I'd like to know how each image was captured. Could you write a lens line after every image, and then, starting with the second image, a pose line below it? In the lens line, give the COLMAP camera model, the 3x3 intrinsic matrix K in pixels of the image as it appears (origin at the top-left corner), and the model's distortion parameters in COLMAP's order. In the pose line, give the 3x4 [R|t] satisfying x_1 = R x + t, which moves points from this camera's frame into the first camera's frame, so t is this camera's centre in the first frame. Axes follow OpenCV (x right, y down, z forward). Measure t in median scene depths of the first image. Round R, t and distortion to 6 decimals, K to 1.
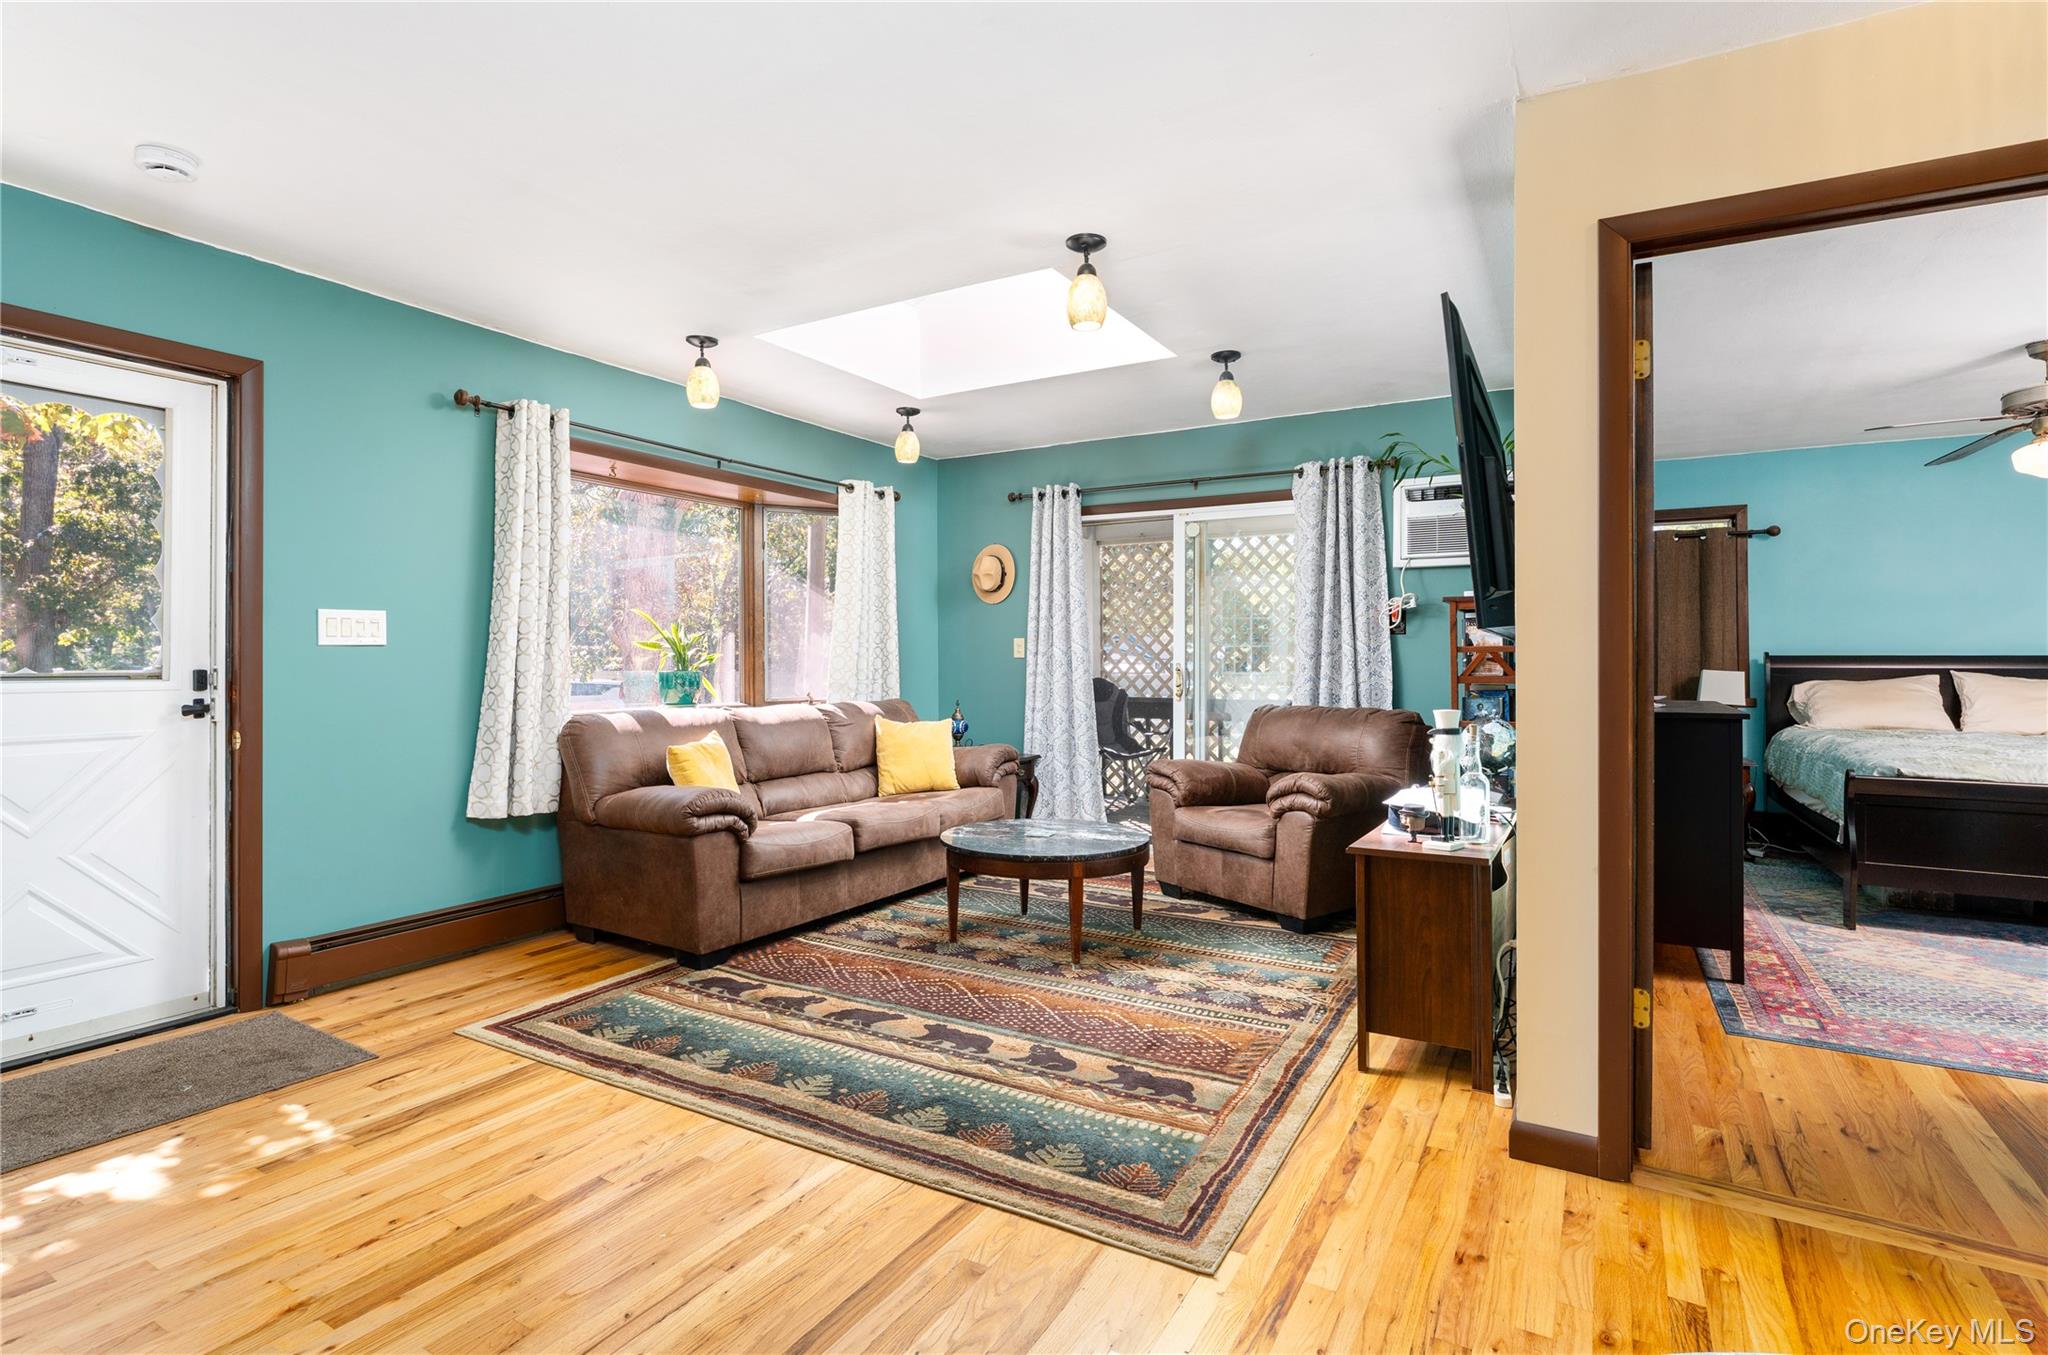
lens RADIAL K [[996.7, 0, 1025.7], [0, 996.7, 663.4], [0, 0, 1]] dist [-0.004488, 0.000271]
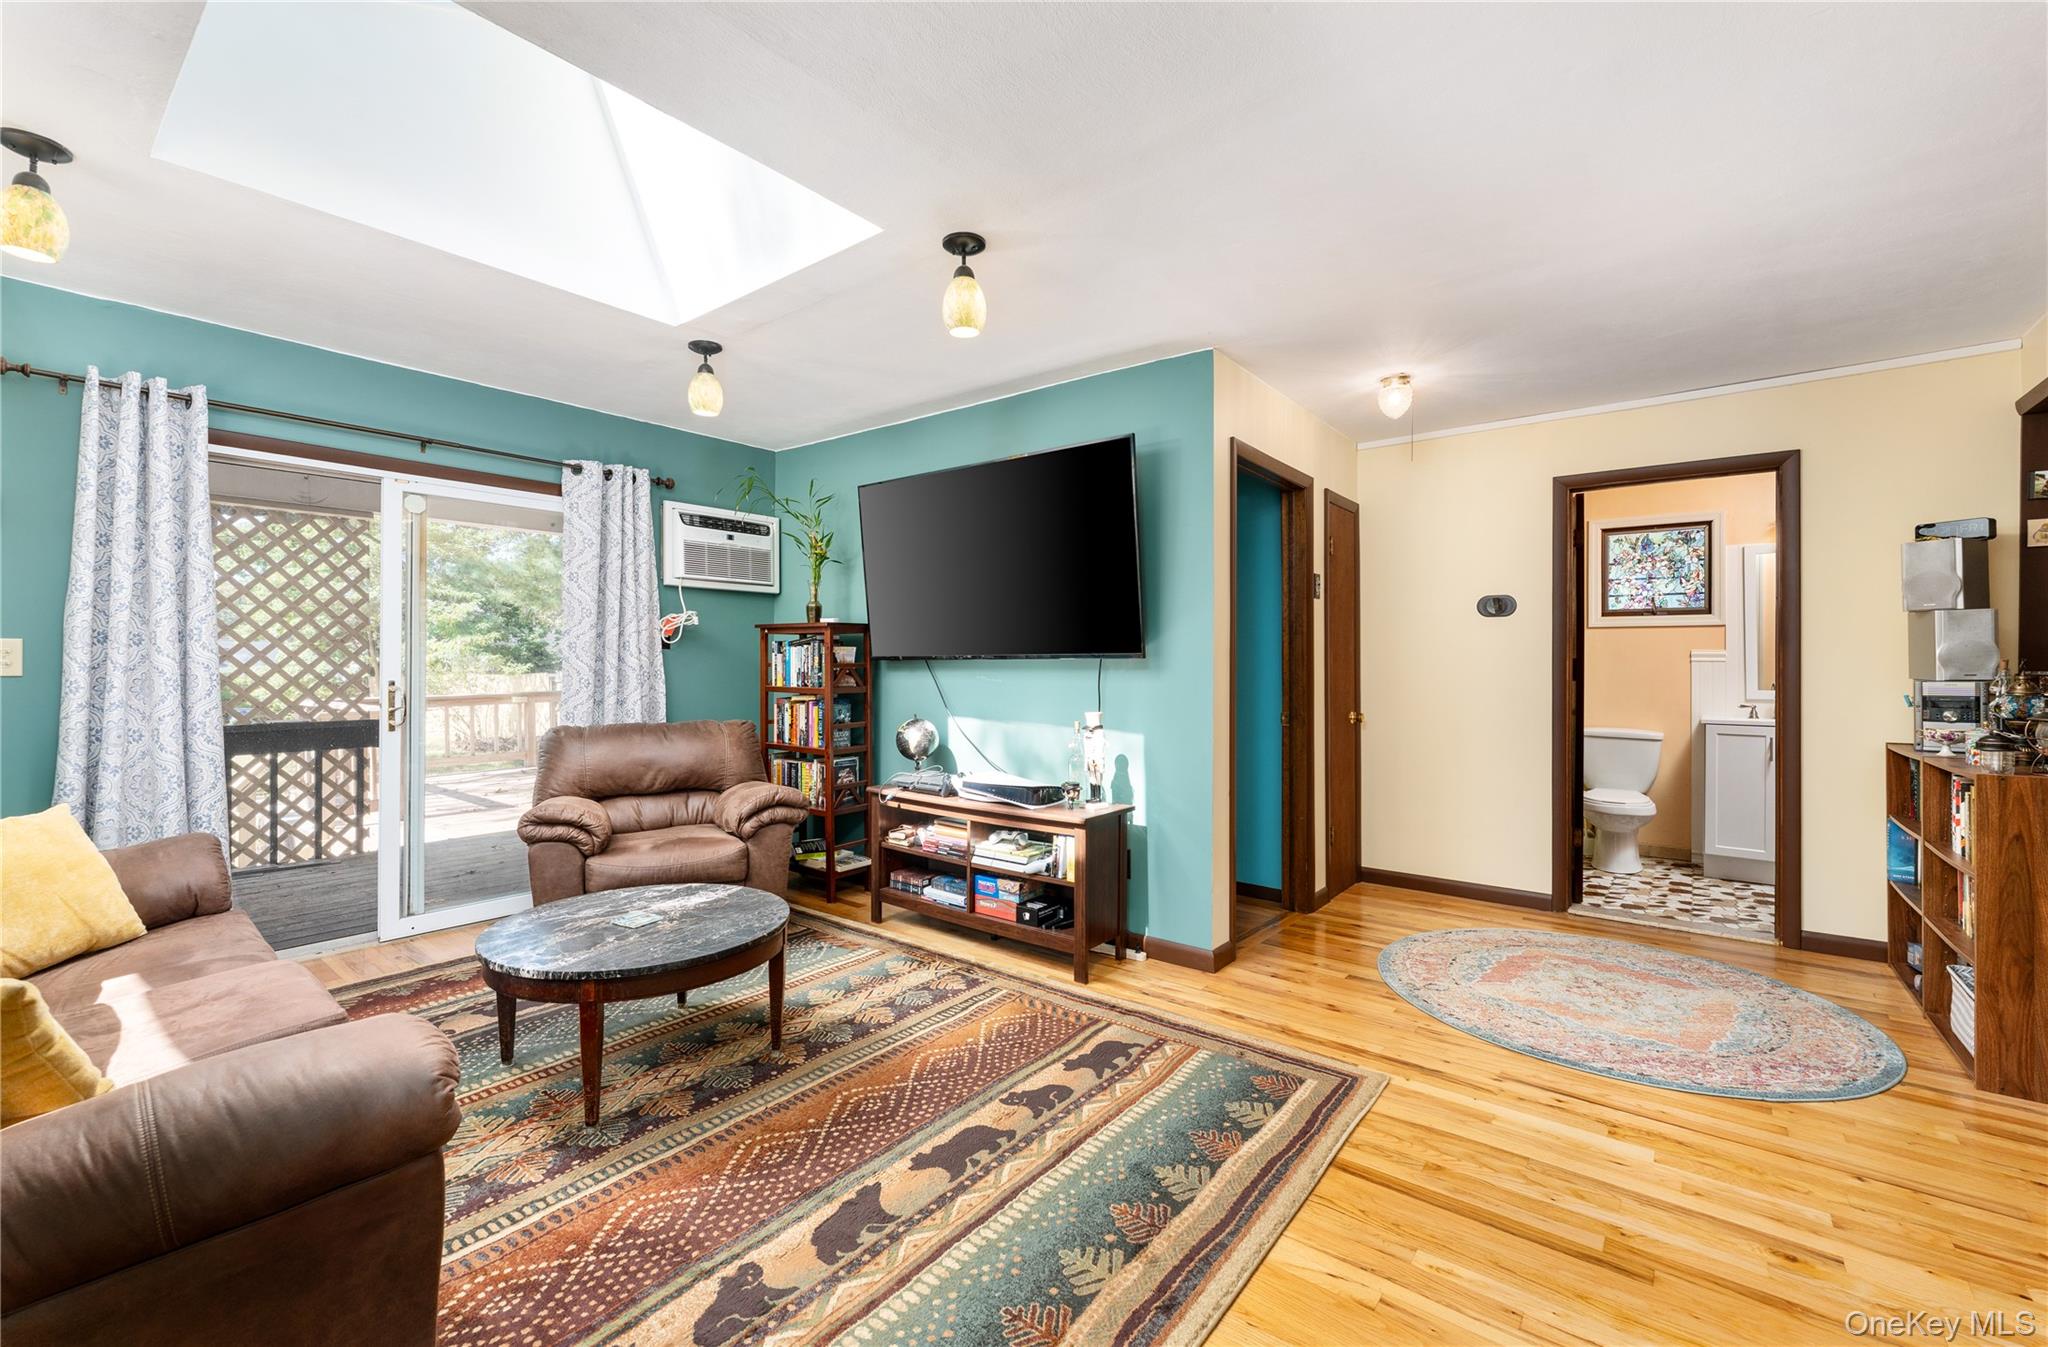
lens RADIAL K [[840.1, 0, 1019.3], [0, 840.1, 671.2], [0, 0, 1]] dist [-0.002750, -0.000199]
pose [[0.156717, -0.011165, 0.987580, -0.544467], [0.001981, 0.999938, 0.010990, -0.018480], [-0.987642, 0.000234, 0.156730, 0.621007]]
